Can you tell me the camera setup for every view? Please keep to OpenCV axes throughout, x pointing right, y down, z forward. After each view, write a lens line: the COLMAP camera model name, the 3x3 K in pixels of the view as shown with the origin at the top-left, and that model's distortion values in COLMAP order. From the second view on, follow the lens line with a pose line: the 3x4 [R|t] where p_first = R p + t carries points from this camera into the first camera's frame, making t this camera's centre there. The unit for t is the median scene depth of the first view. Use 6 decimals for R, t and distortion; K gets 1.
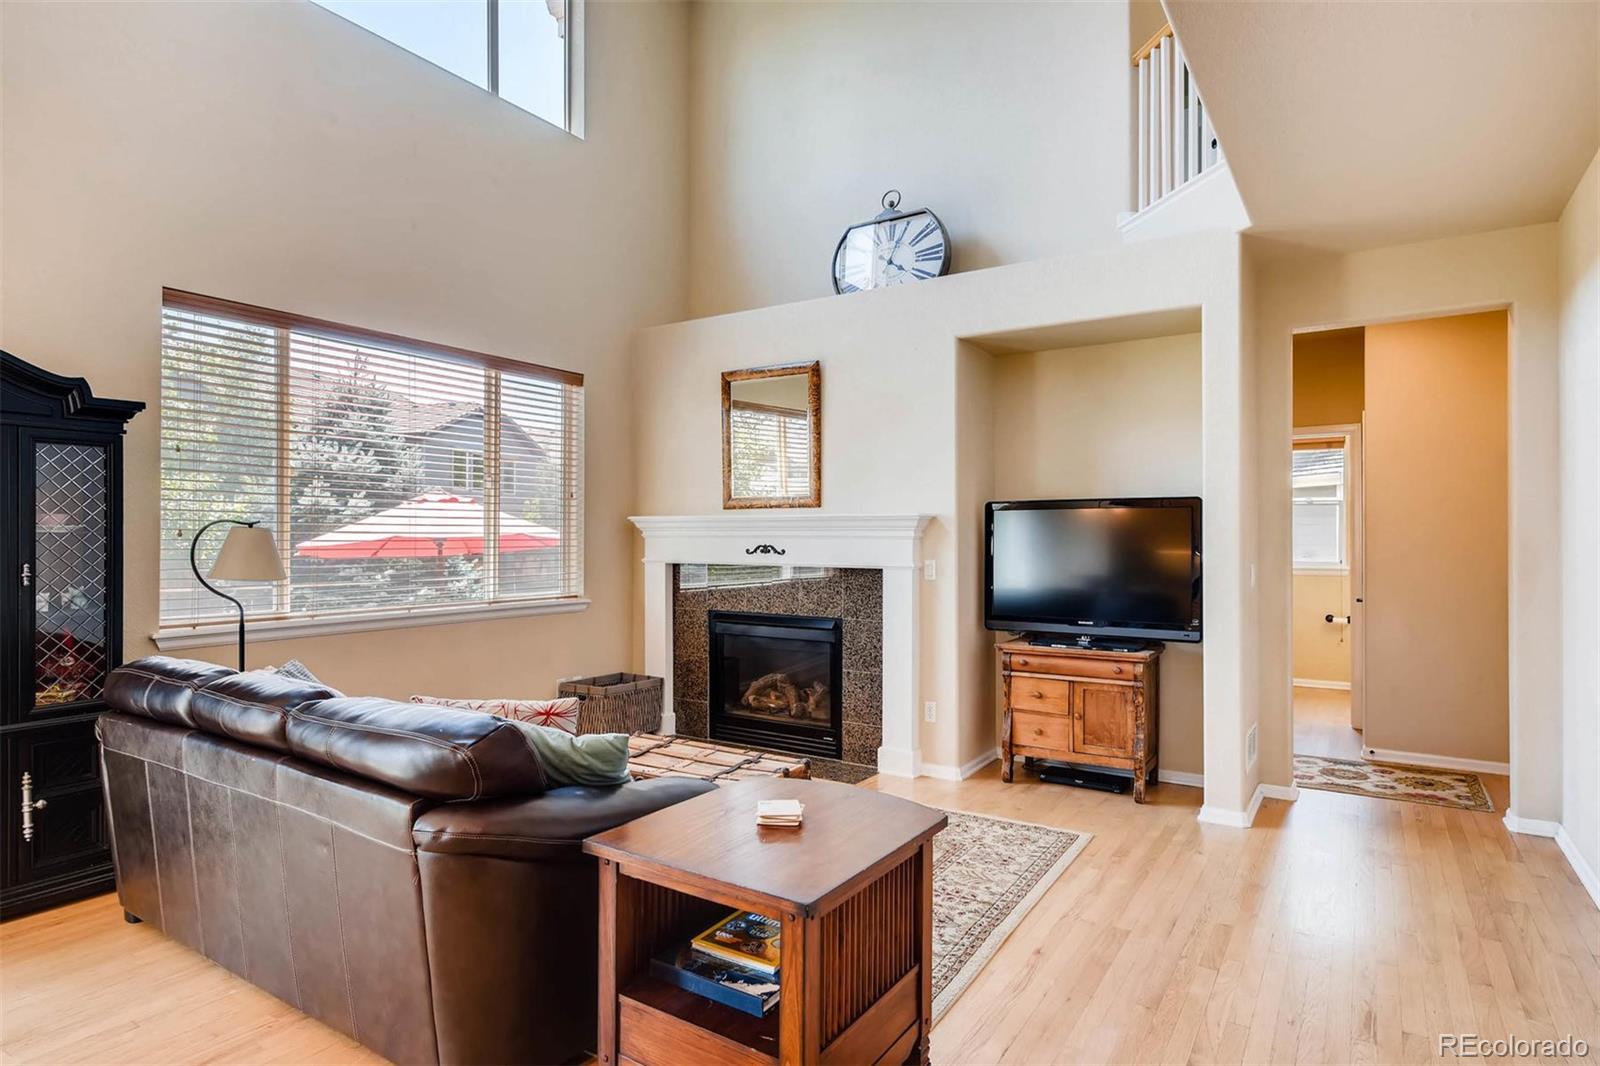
lens RADIAL K [[866.3, 0, 791.0], [0, 866.3, 540.9], [0, 0, 1]] dist [0.003186, 0.000244]
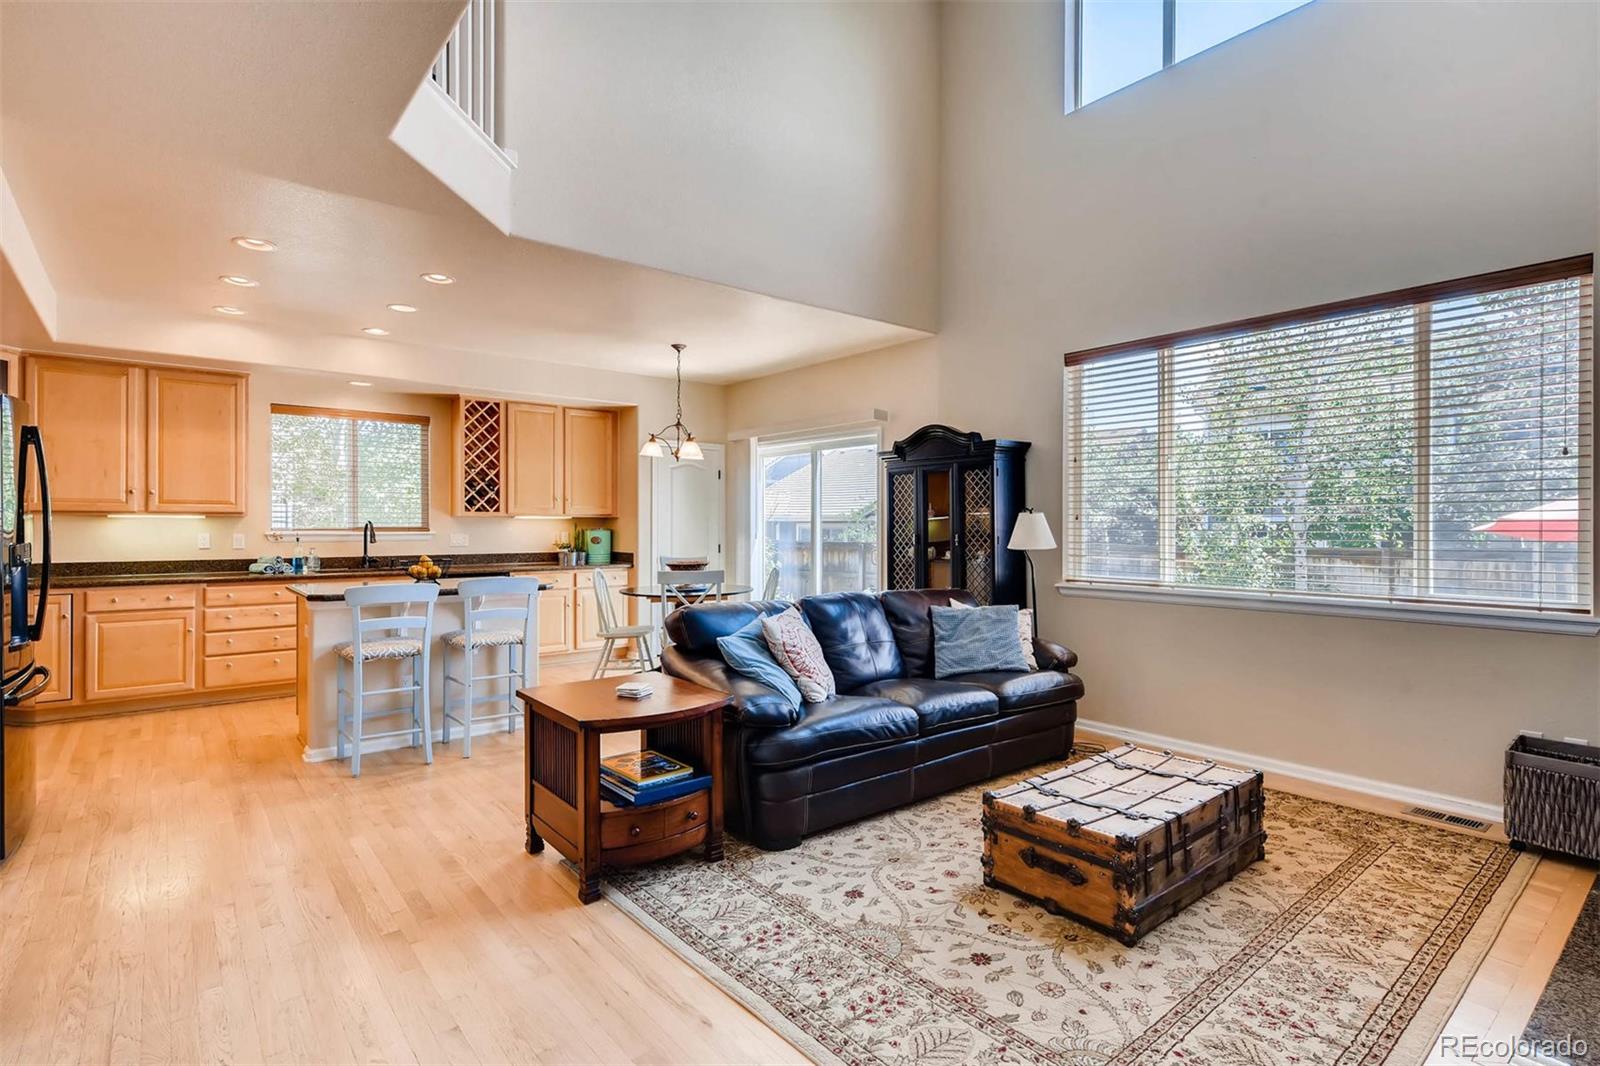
lens RADIAL K [[779.2, 0, 797.2], [0, 779.2, 526.5], [0, 0, 1]] dist [0.000229, -0.001158]
pose [[-0.291210, -0.001891, -0.956657, 0.534688], [-0.004133, 0.999991, -0.000718, 0.006879], [0.956650, 0.003745, -0.291215, 0.723155]]
